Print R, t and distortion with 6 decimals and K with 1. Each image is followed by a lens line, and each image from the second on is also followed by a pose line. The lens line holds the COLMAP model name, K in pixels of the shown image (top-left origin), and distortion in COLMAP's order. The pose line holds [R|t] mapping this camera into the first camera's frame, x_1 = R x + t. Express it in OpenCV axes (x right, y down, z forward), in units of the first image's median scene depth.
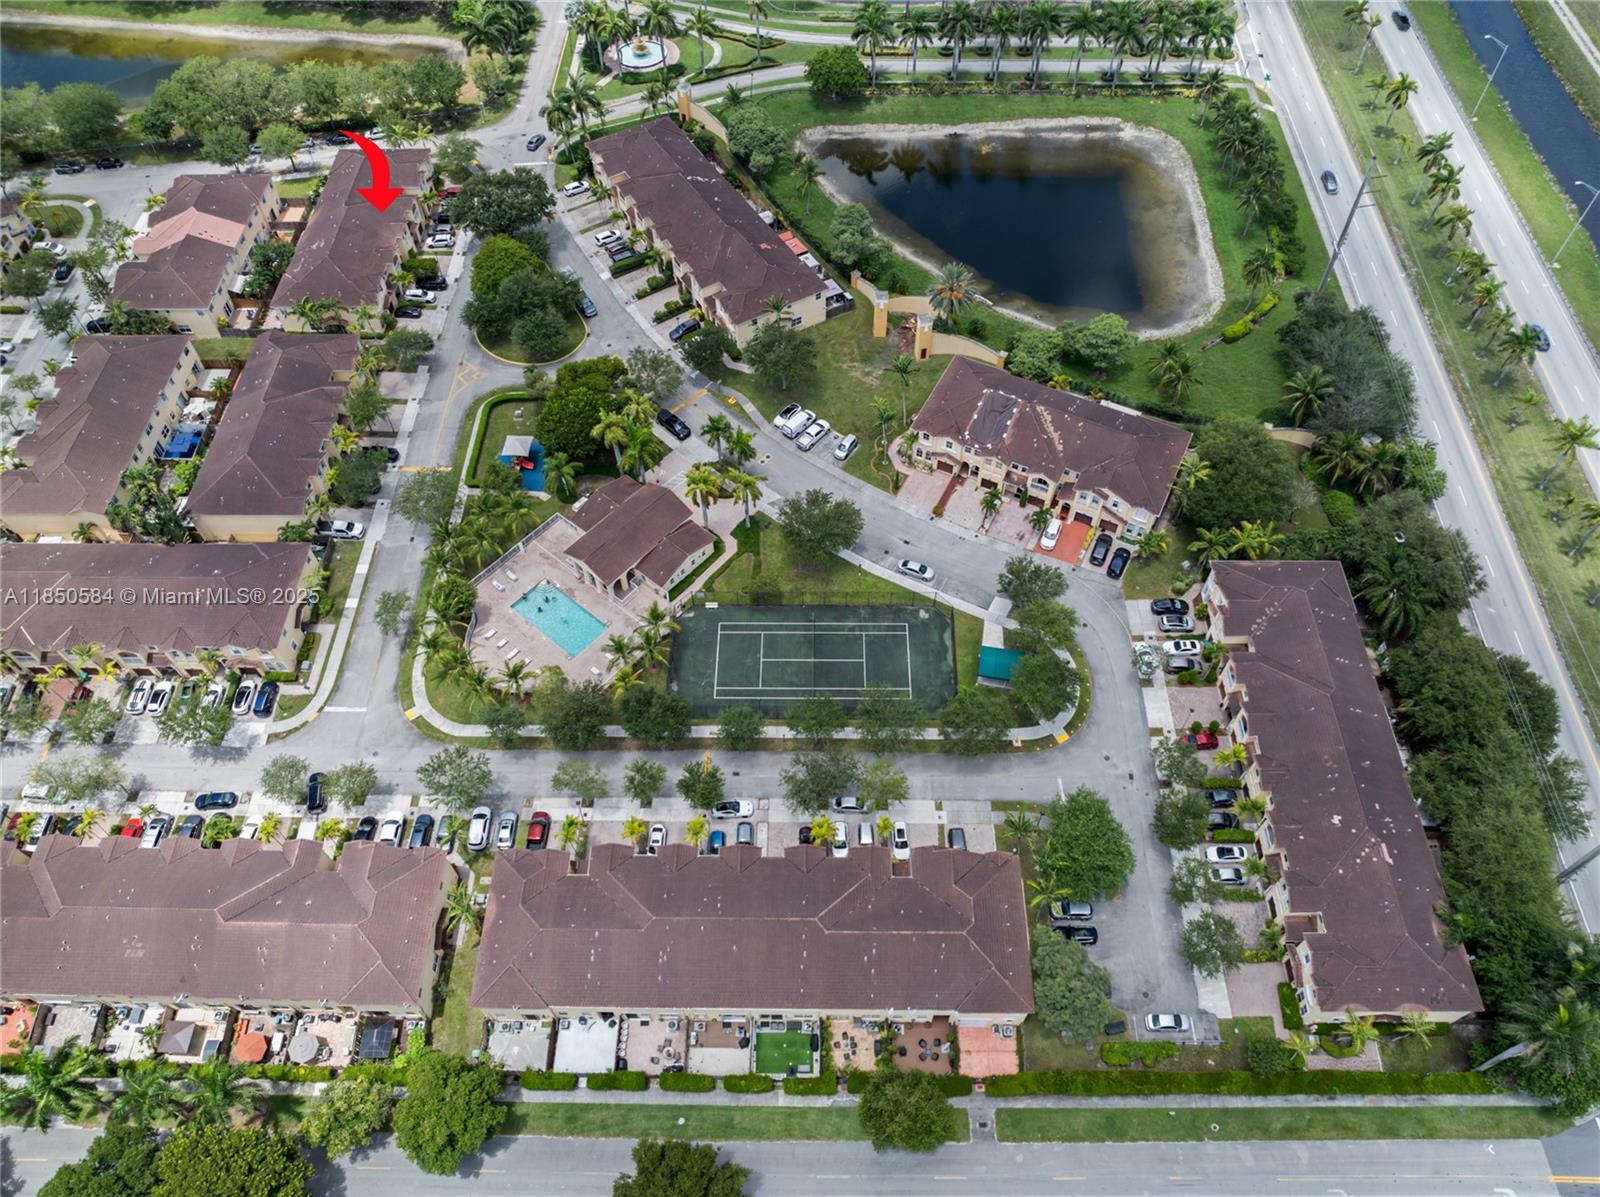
lens RADIAL K [[1134.7, 0, 800.0], [0, 1134.7, 598.5], [0, 0, 1]] dist [-0.036925, 0.006400]
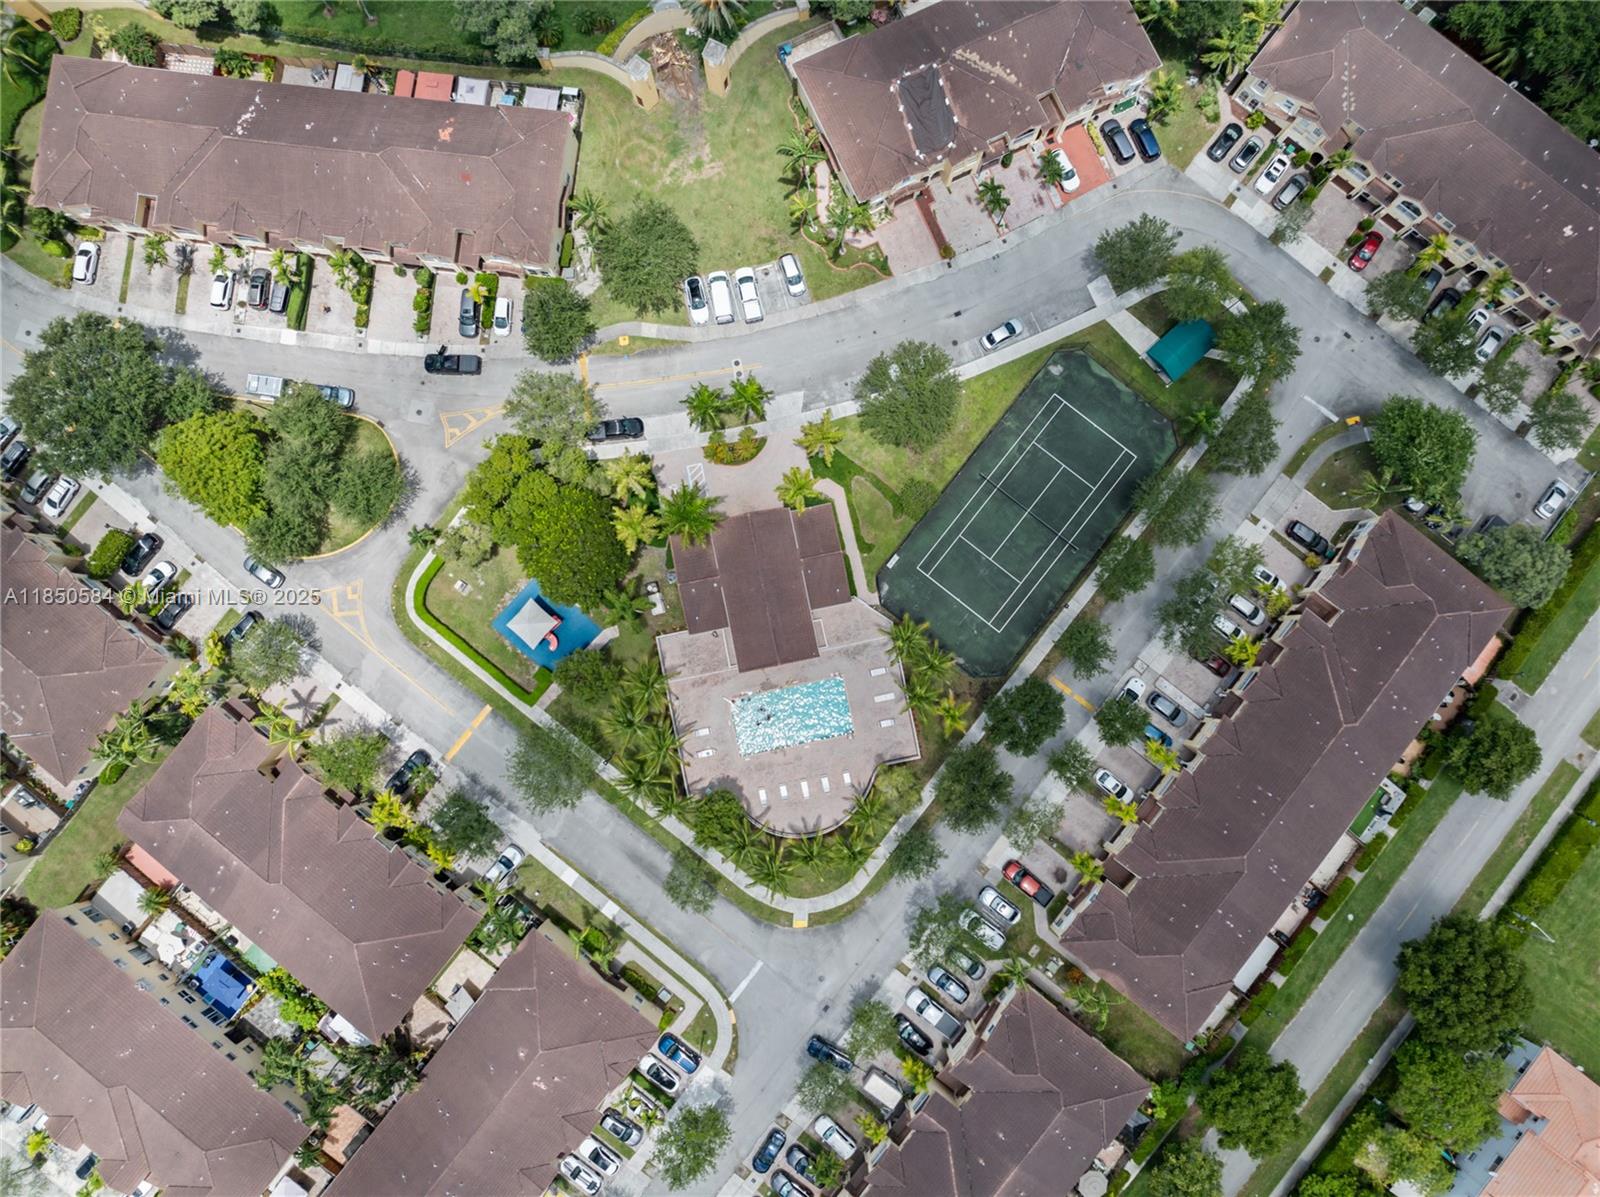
lens RADIAL K [[1134.7, 0, 800.0], [0, 1134.7, 598.5], [0, 0, 1]] dist [-0.036925, 0.006400]
pose [[0.611177, -0.789665, 0.053781, -0.181220], [0.640694, 0.533485, 0.552181, -0.467486], [-0.464730, -0.303023, 0.831987, 0.331629]]
